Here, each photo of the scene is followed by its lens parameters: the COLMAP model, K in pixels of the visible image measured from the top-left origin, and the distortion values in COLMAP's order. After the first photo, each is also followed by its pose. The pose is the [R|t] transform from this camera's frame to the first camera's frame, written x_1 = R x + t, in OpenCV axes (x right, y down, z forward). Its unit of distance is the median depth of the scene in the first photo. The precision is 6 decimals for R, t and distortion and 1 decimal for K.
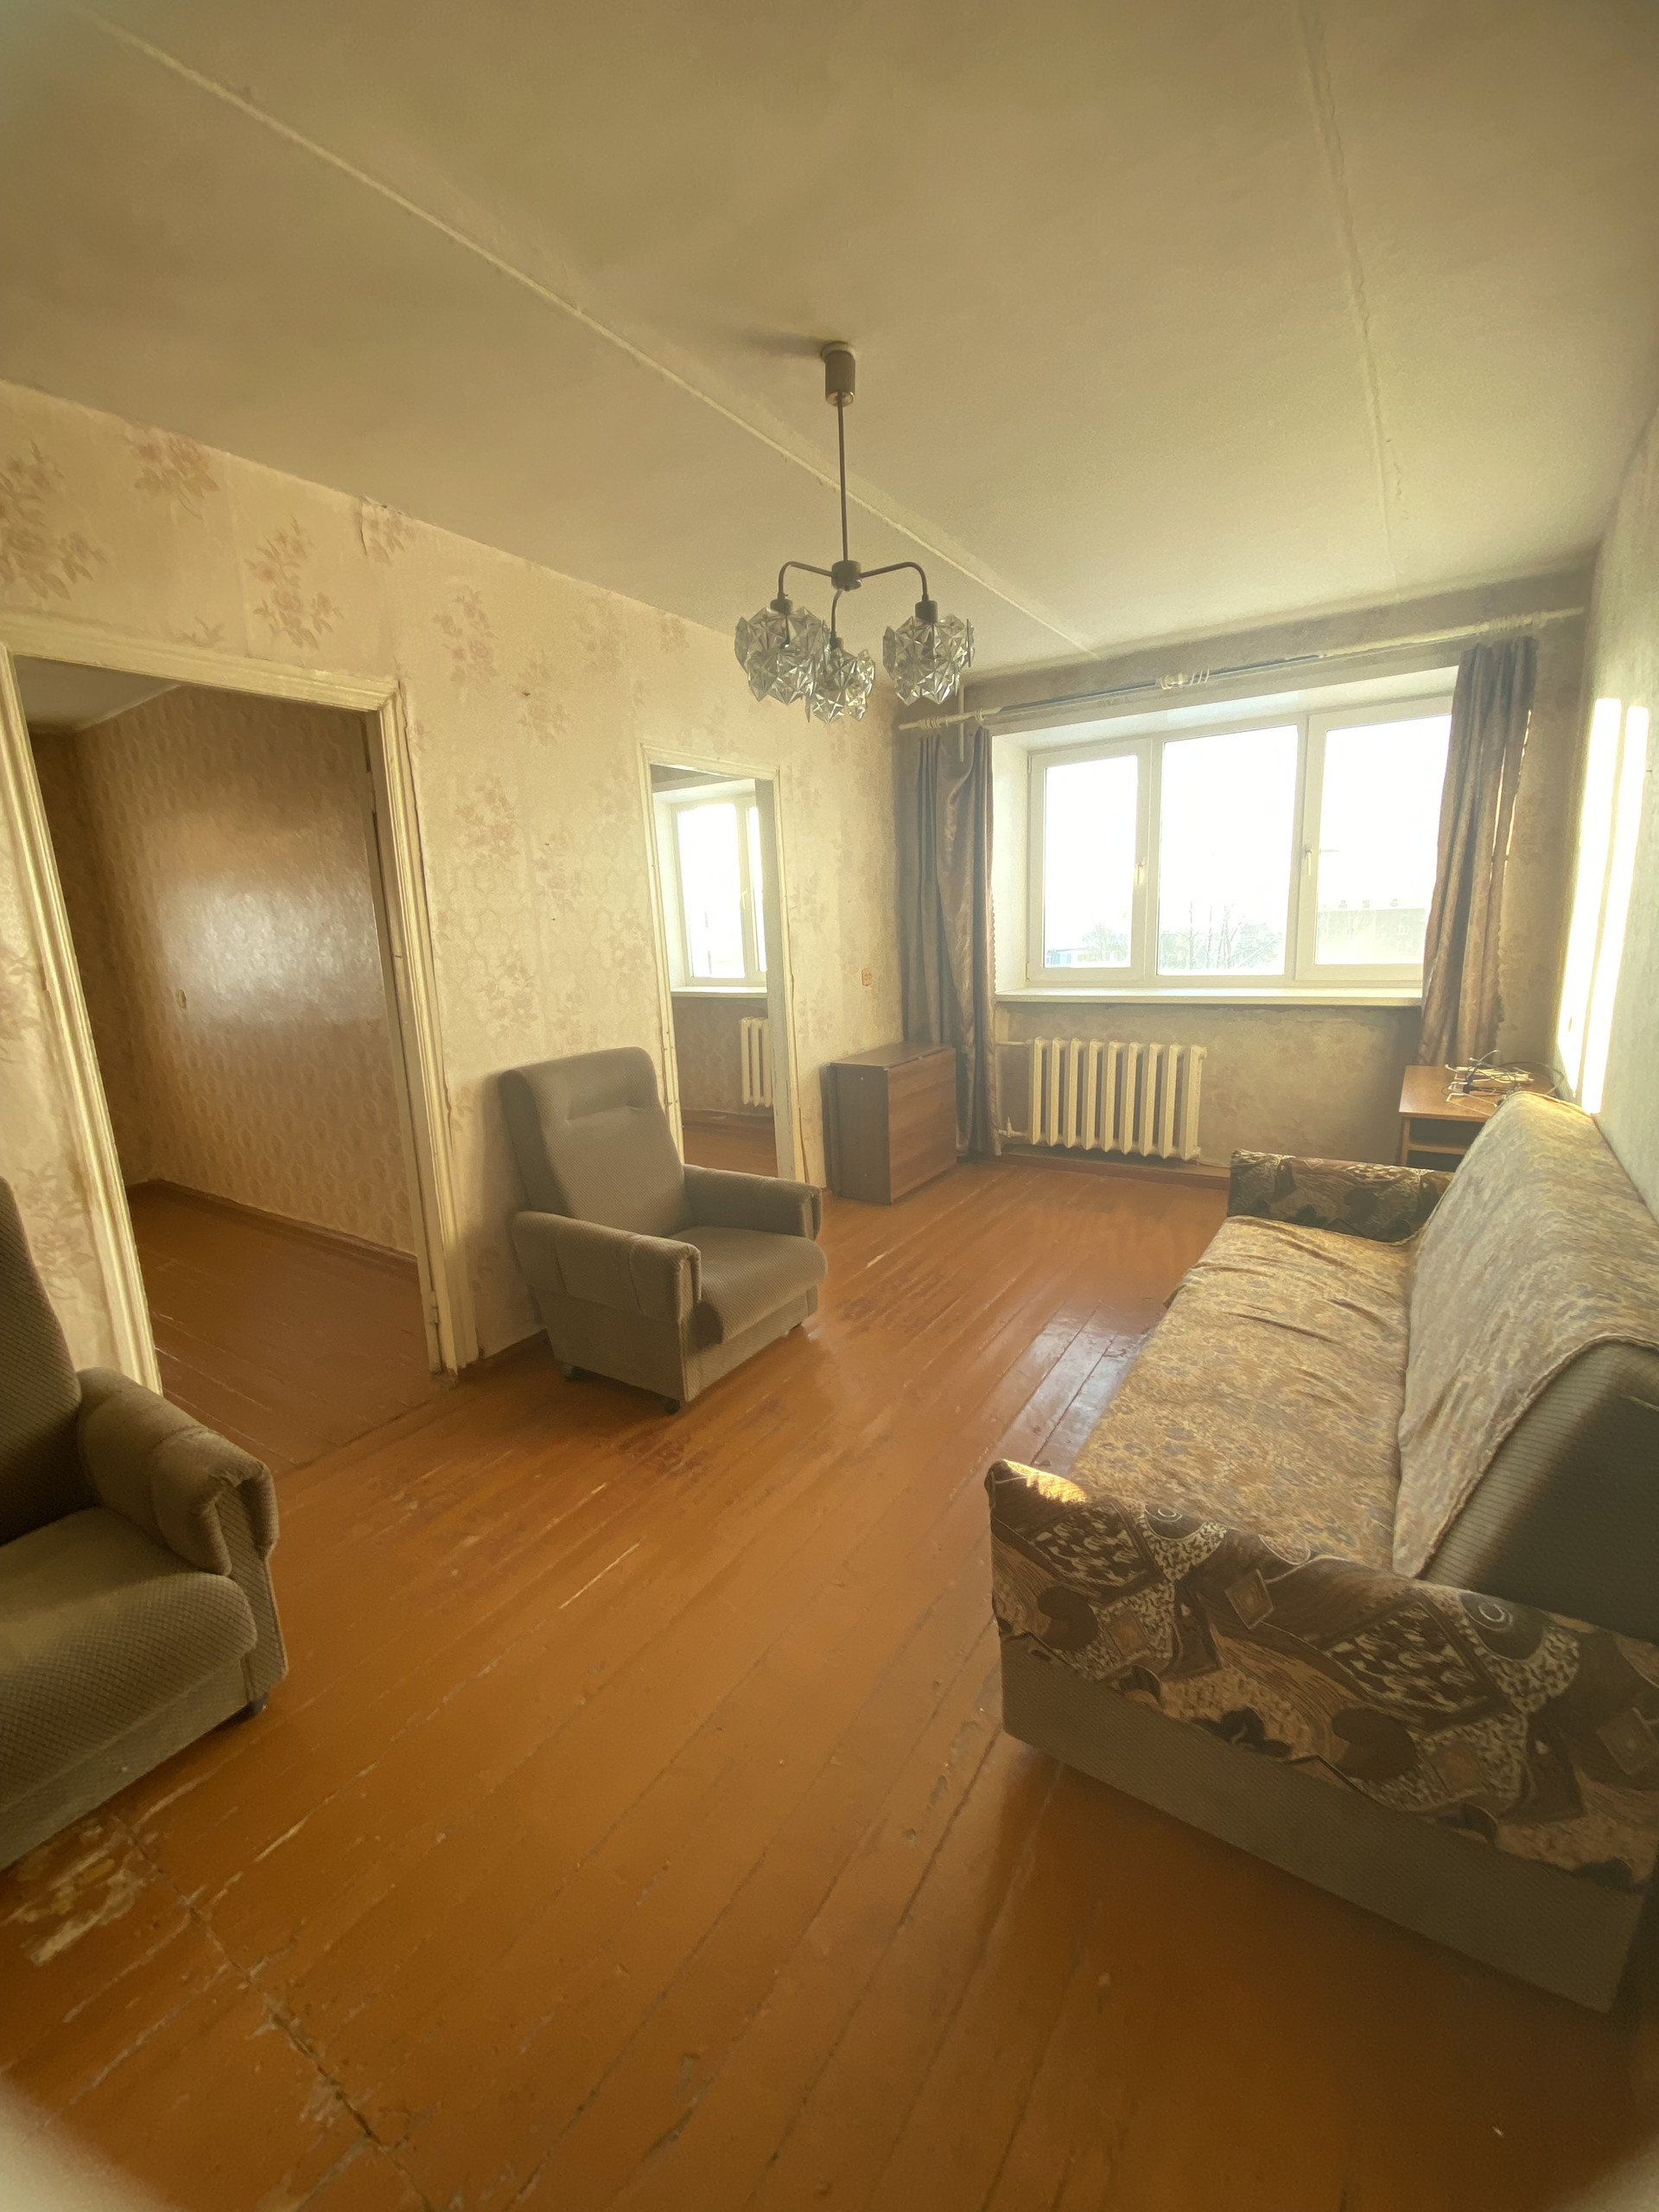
lens RADIAL K [[895.9, 0, 829.5], [0, 895.9, 1106.0], [0, 0, 1]] dist [0.029558, -0.024018]
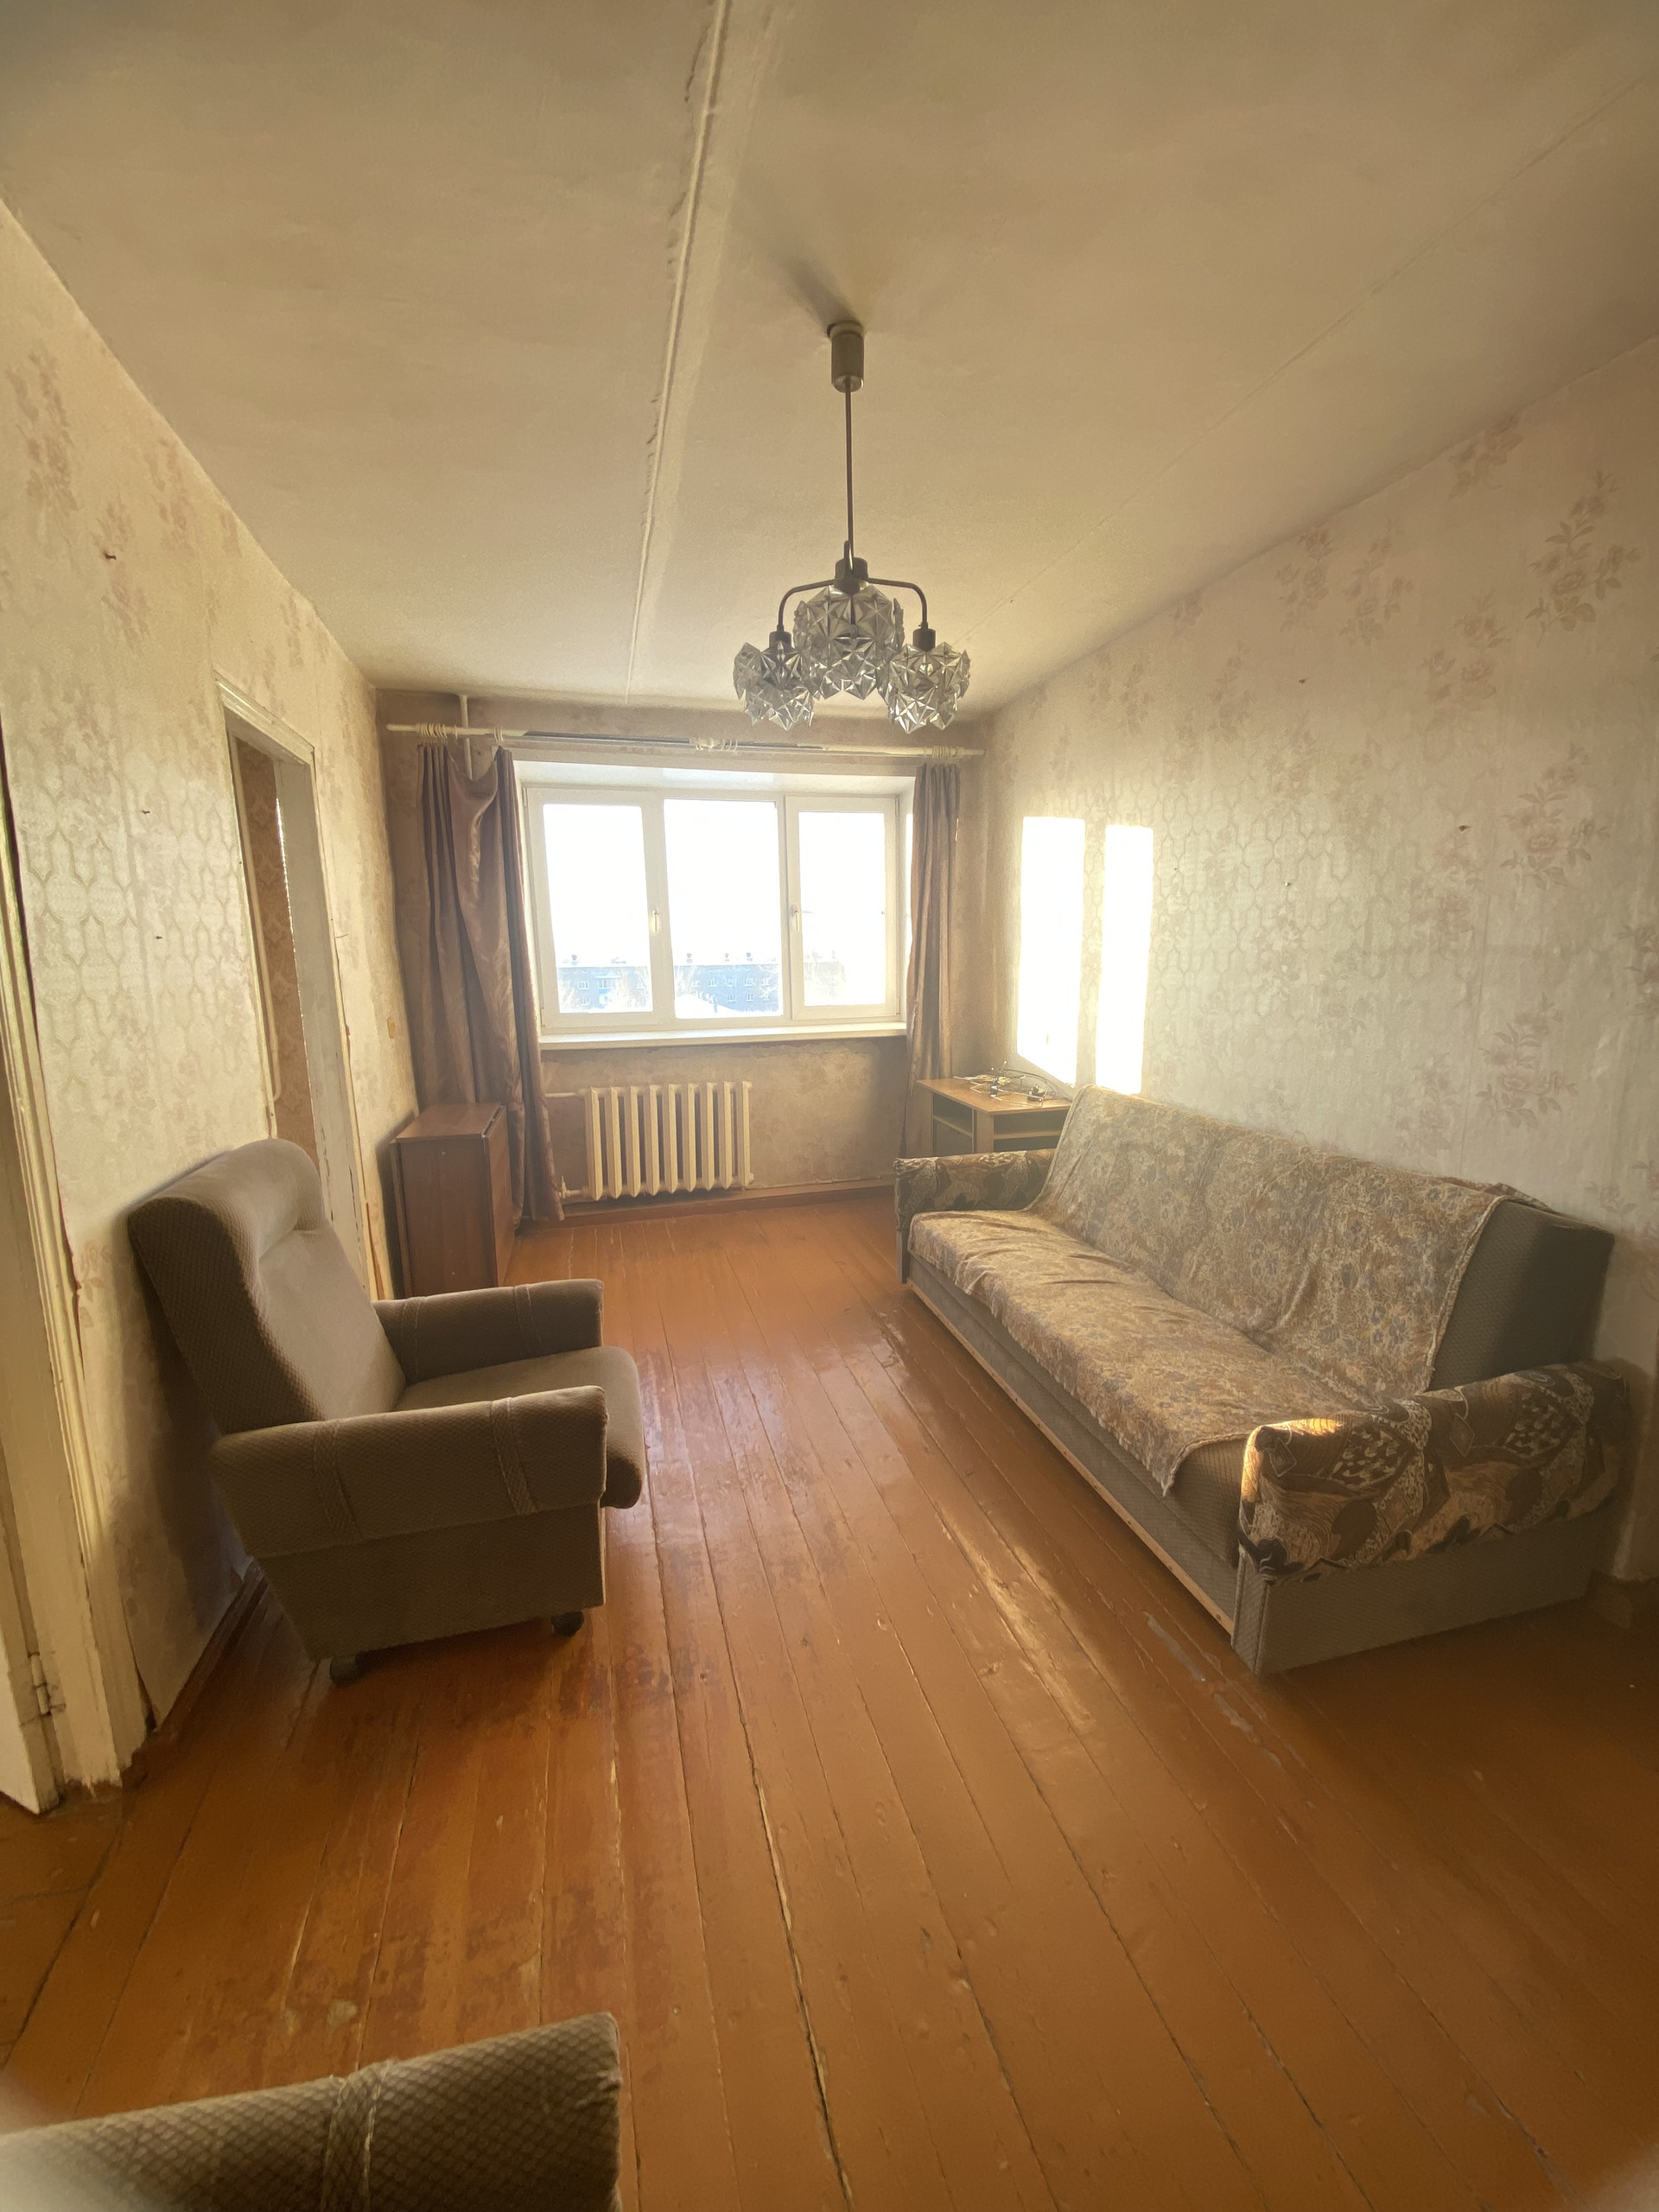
lens RADIAL K [[888.4, 0, 826.8], [0, 888.4, 1109.6], [0, 0, 1]] dist [0.052217, -0.041760]
pose [[0.668944, -0.100919, 0.736430, -0.482995], [0.140628, 0.990031, 0.007931, -0.040724], [-0.729889, 0.098257, 0.676467, 0.303229]]
